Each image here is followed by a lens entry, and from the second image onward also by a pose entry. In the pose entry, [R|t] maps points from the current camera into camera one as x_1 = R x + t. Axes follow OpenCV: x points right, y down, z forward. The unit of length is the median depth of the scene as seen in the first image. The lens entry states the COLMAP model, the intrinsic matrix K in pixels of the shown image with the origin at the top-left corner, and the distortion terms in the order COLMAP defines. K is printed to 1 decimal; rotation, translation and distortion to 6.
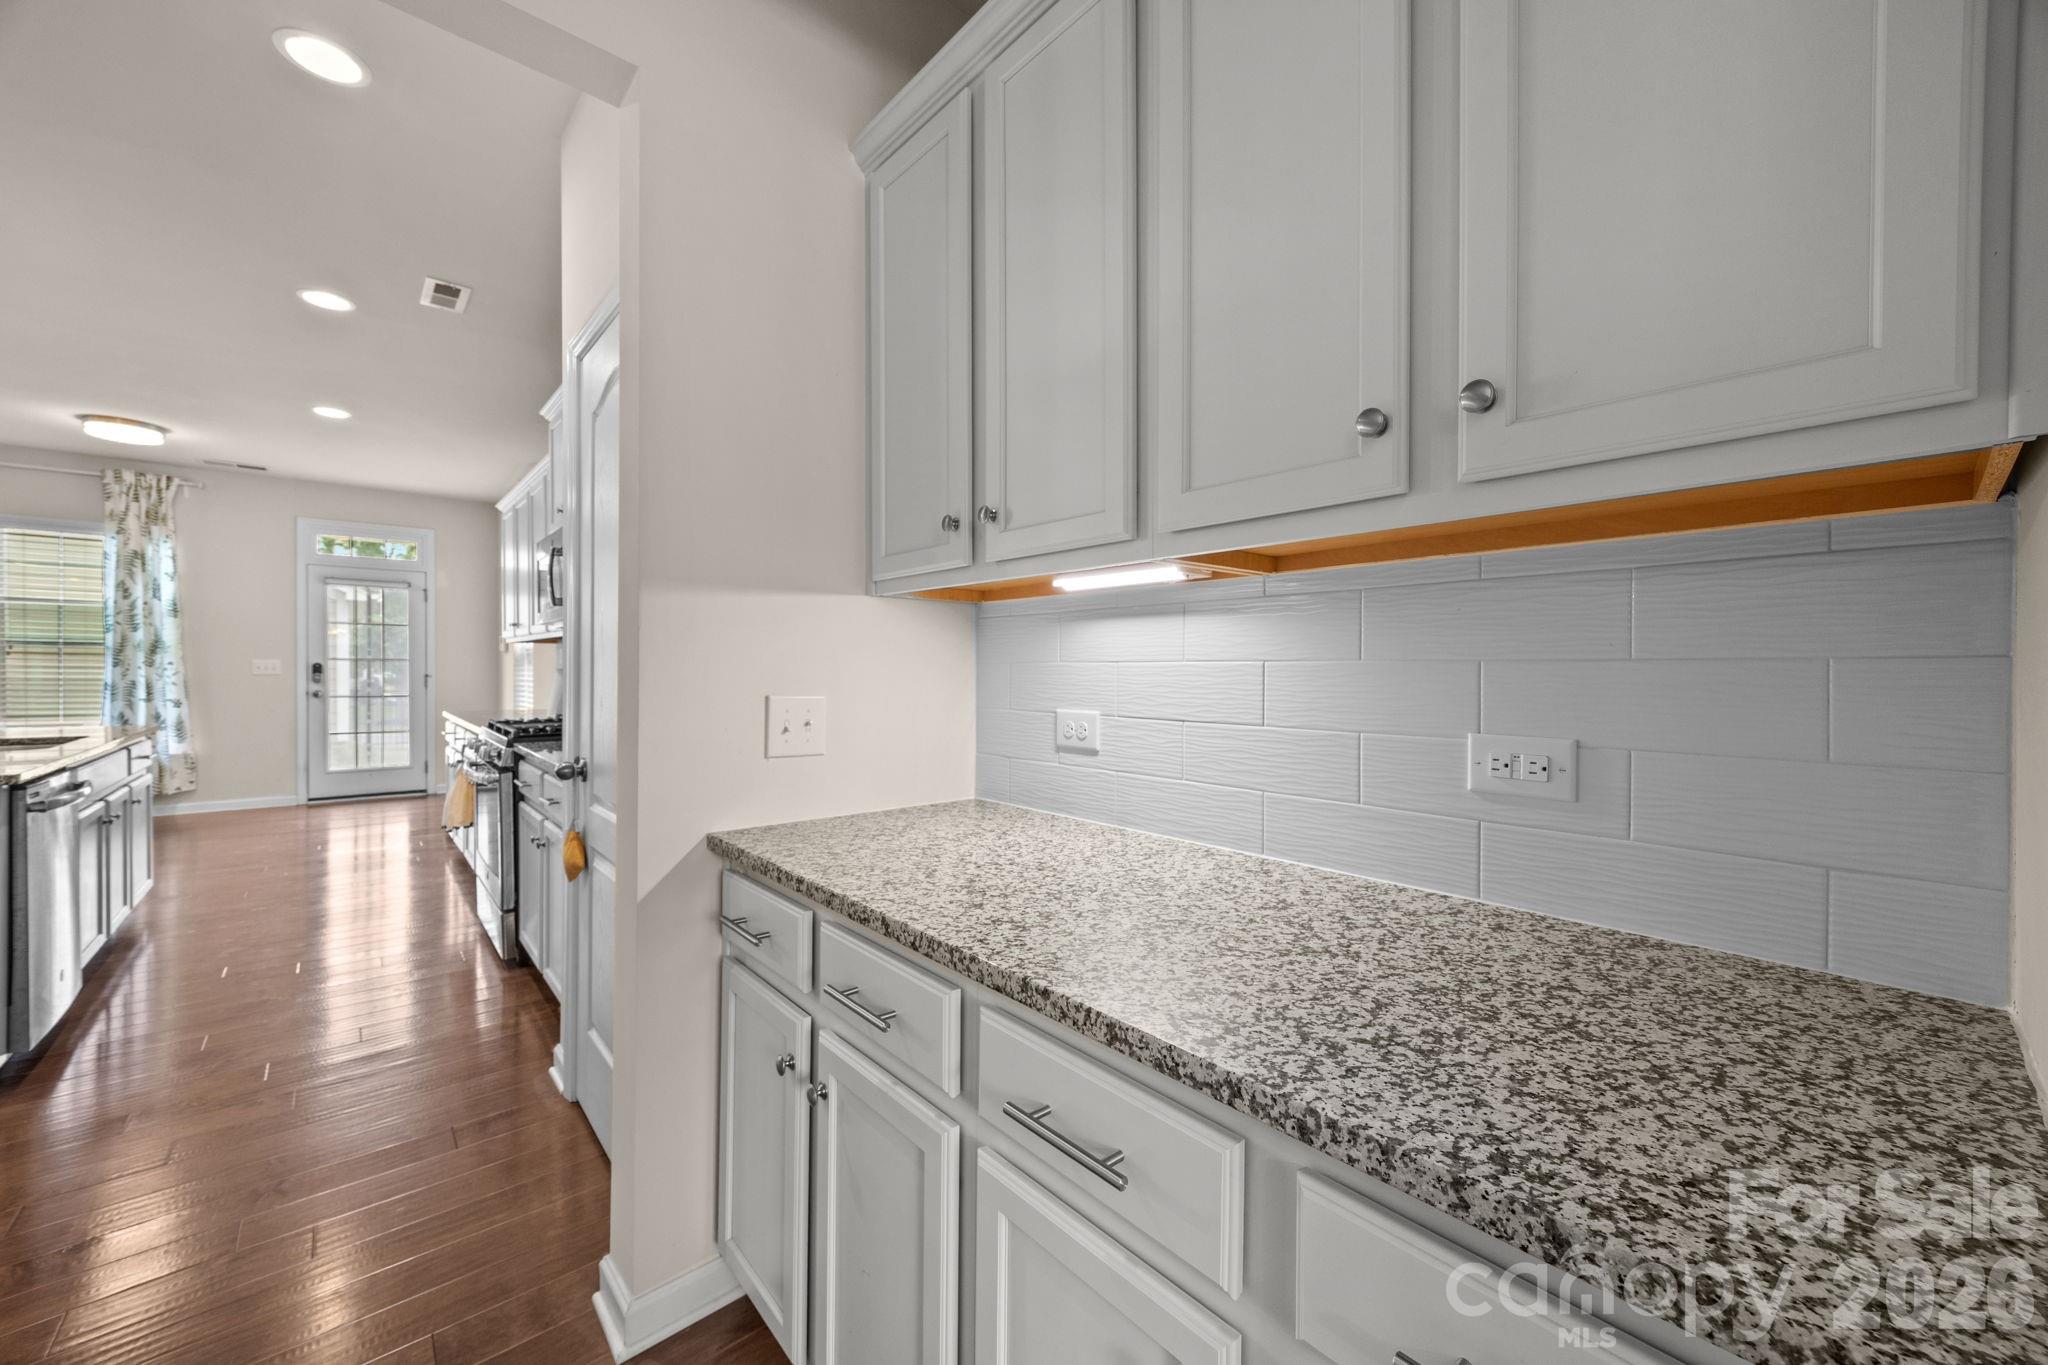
lens RADIAL K [[783.6, 0, 1037.0], [0, 783.6, 676.2], [0, 0, 1]] dist [-0.003320, 0.000428]
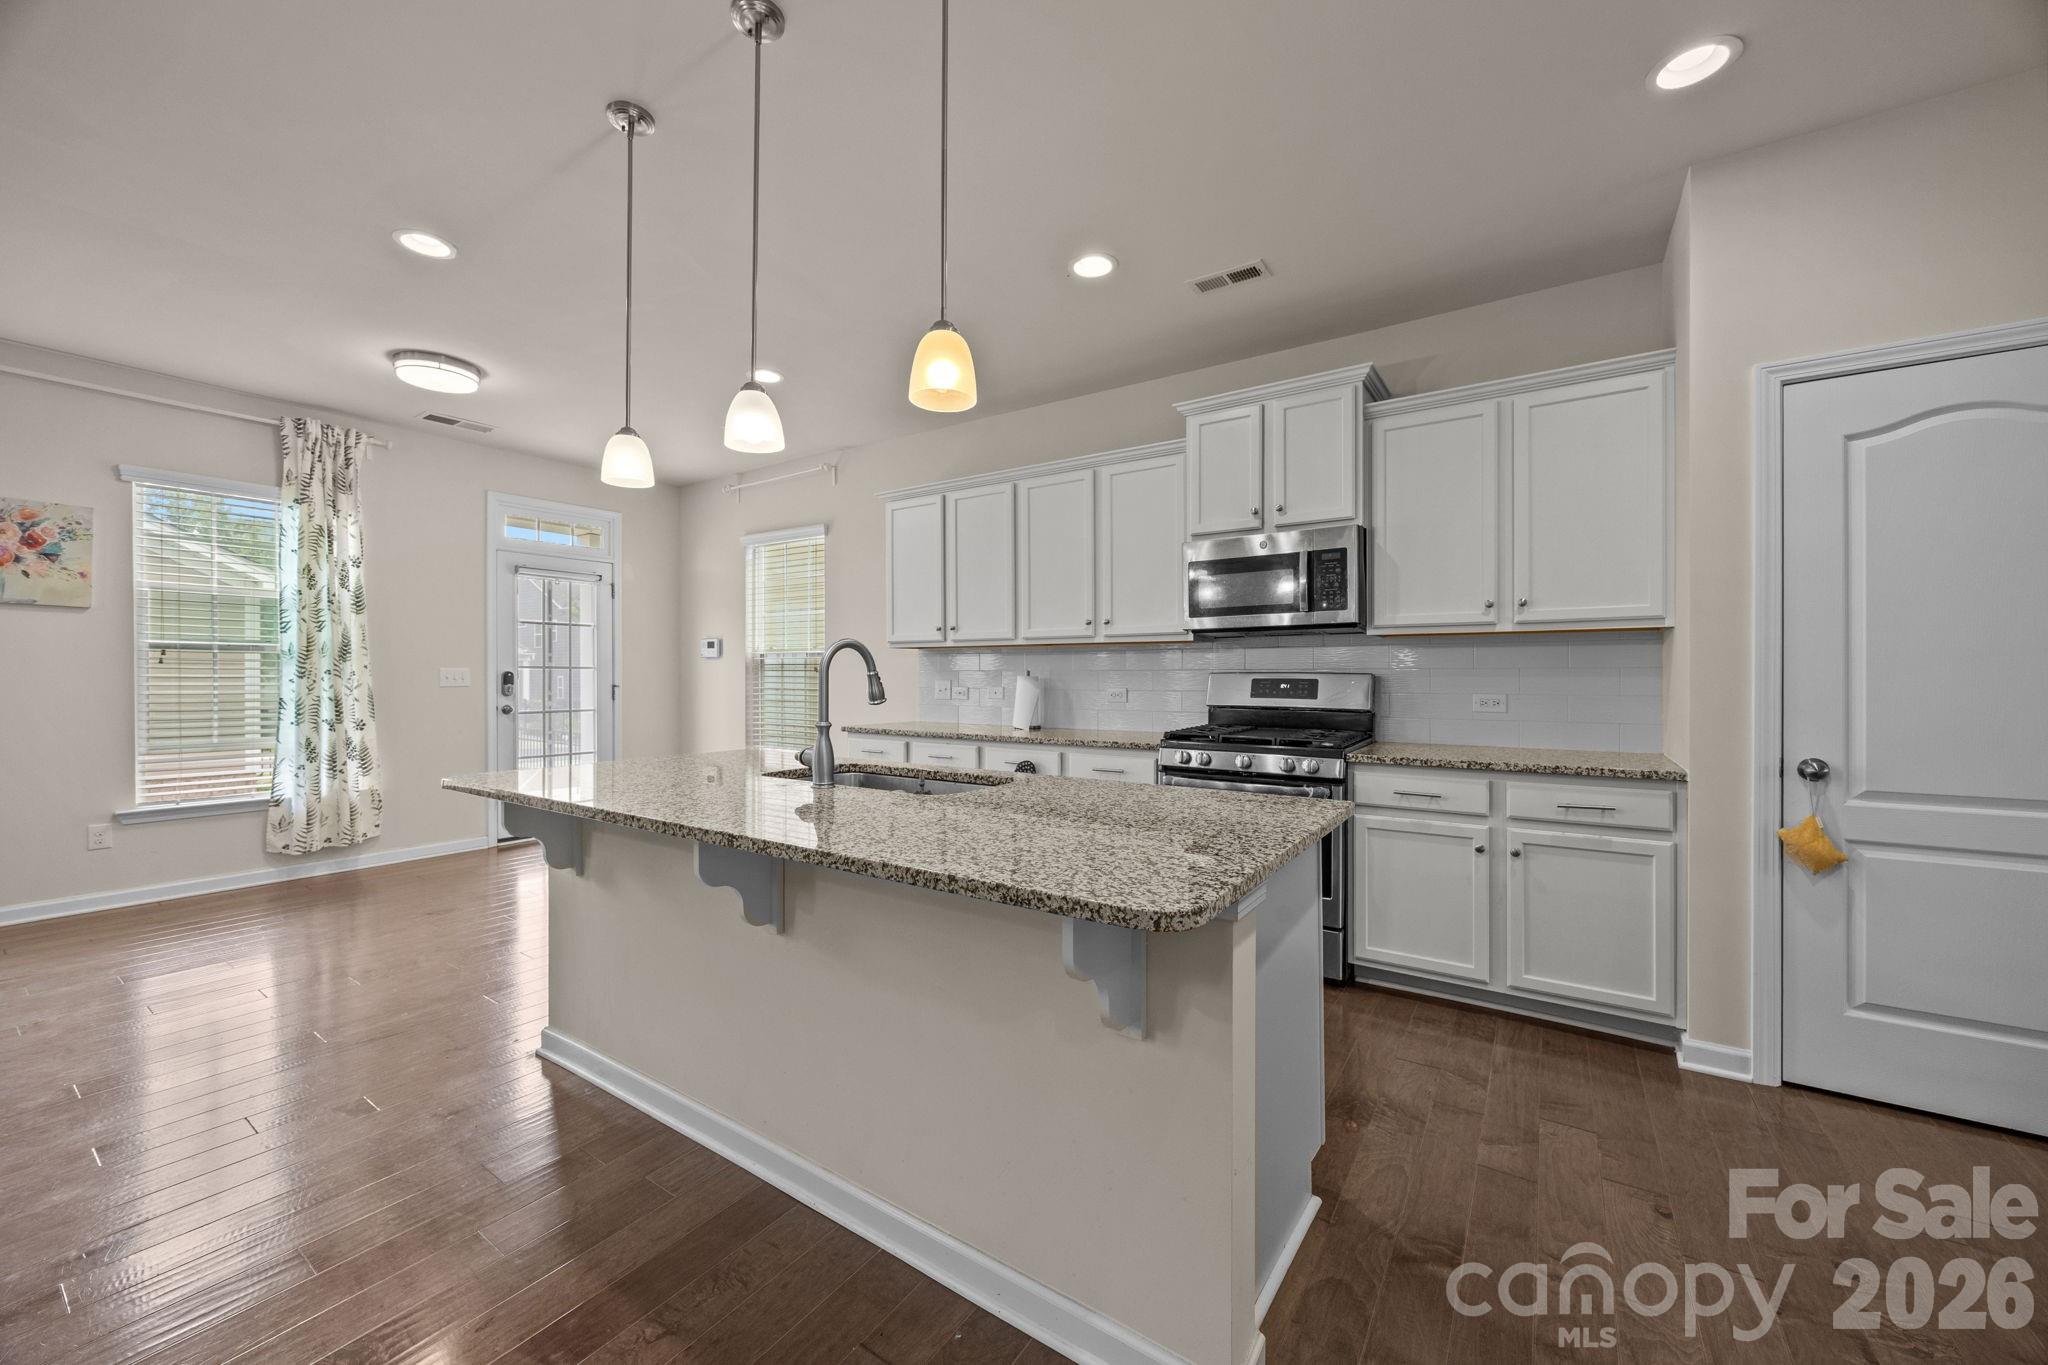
lens RADIAL K [[783.6, 0, 1037.8], [0, 783.6, 676.6], [0, 0, 1]] dist [-0.003320, 0.000428]
pose [[0.968141, -0.004857, 0.250357, -0.654367], [0.006251, 0.999969, -0.004773, -0.005014], [-0.250326, 0.006186, 0.968142, 0.082840]]
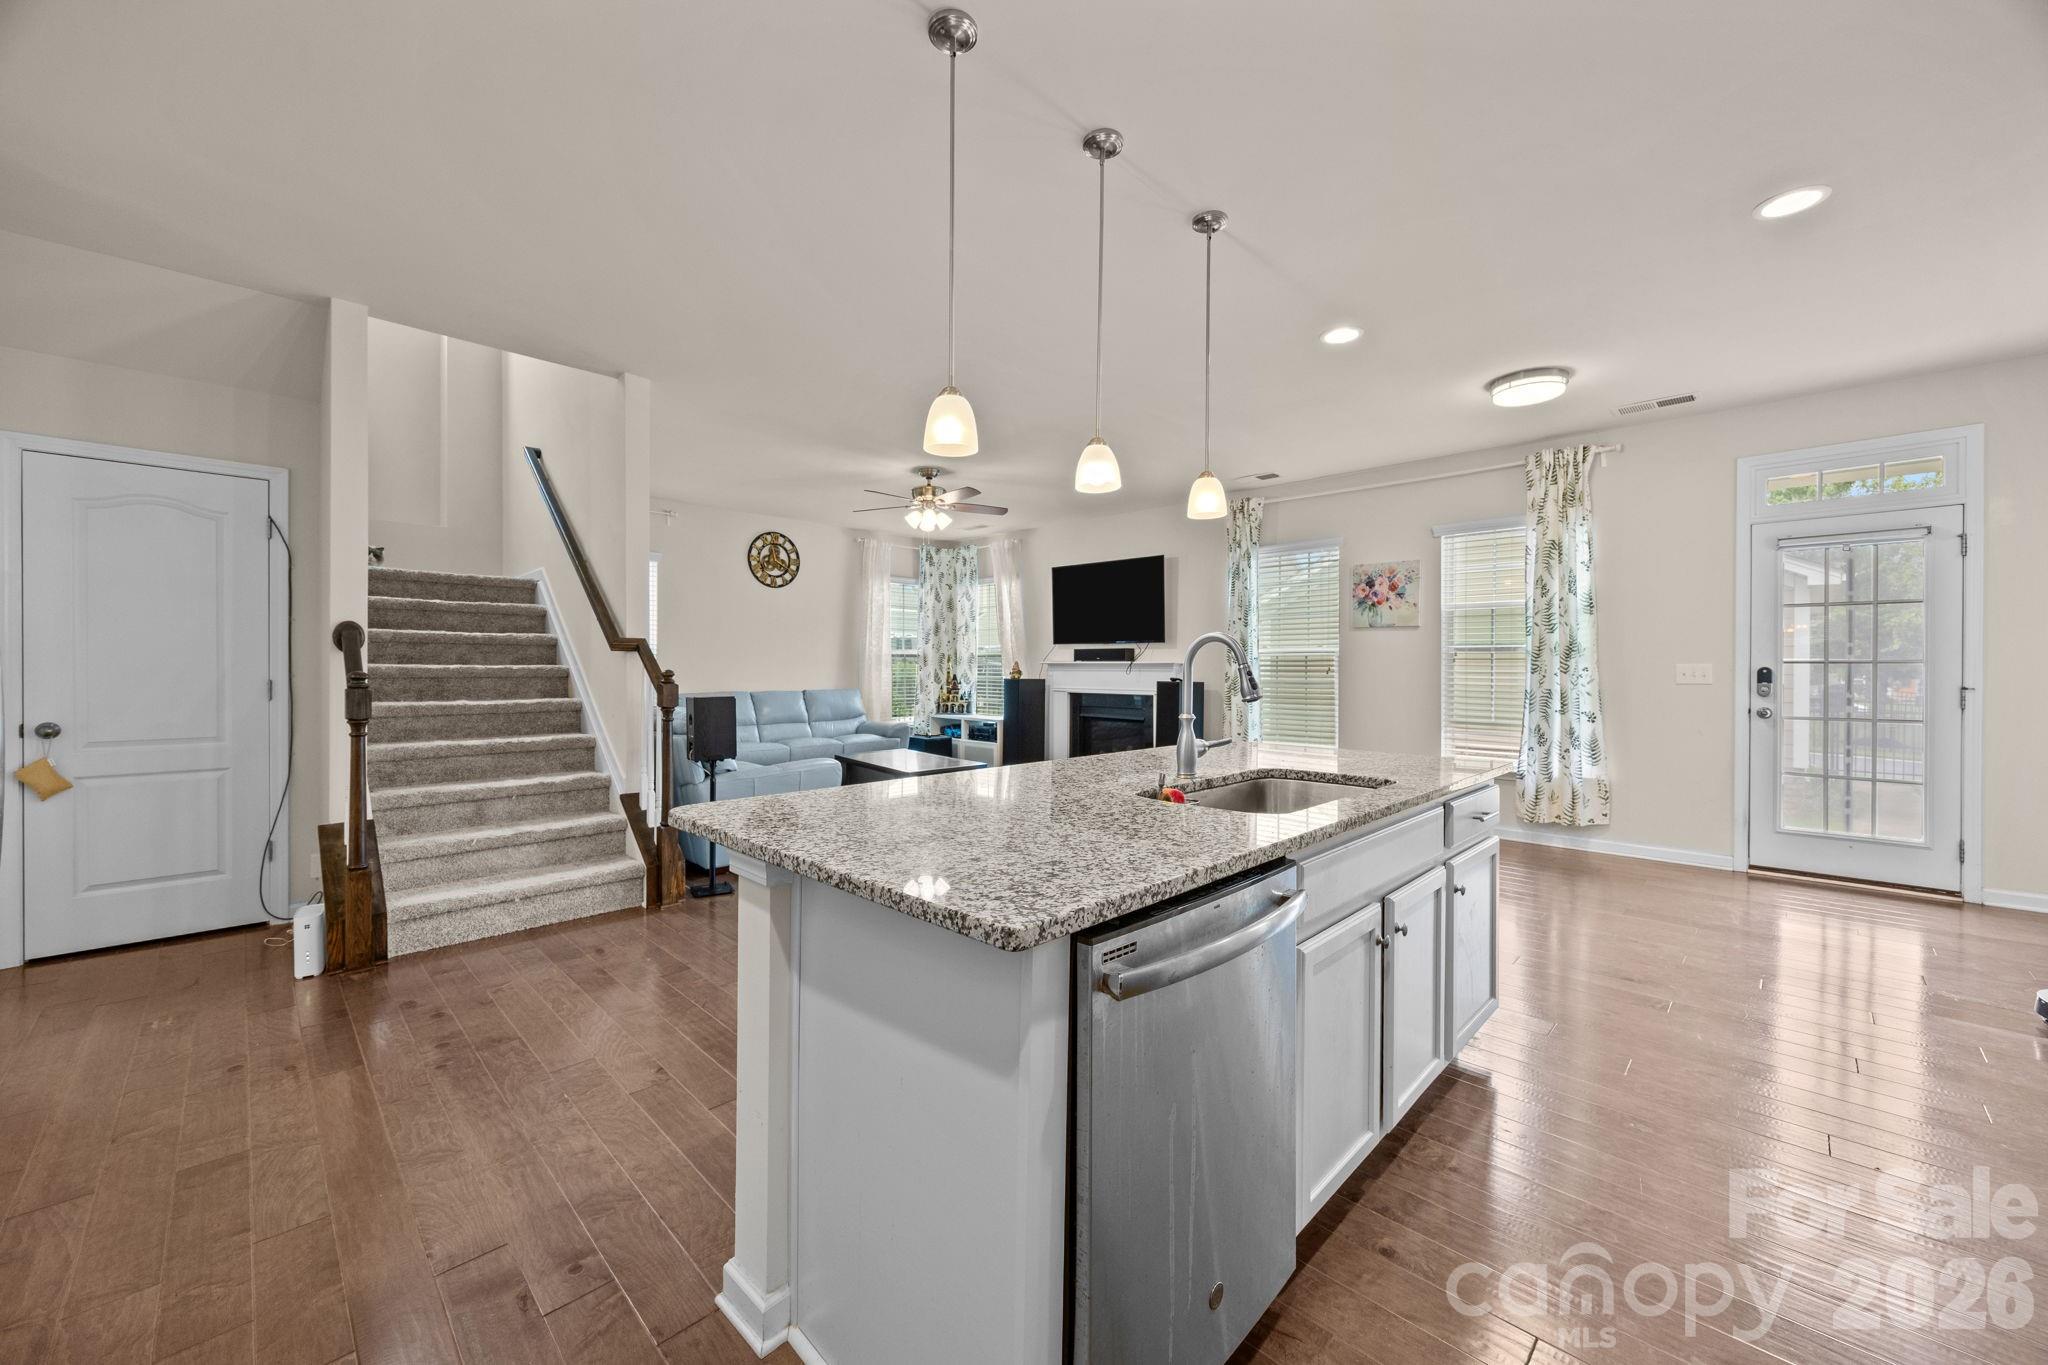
lens RADIAL K [[783.6, 0, 1011.9], [0, 783.6, 675.5], [0, 0, 1]] dist [-0.003320, 0.000428]
pose [[0.056107, 0.002722, -0.998421, -0.309909], [-0.010758, 0.999940, 0.002122, -0.005099], [0.998367, 0.010622, 0.056133, 0.342446]]
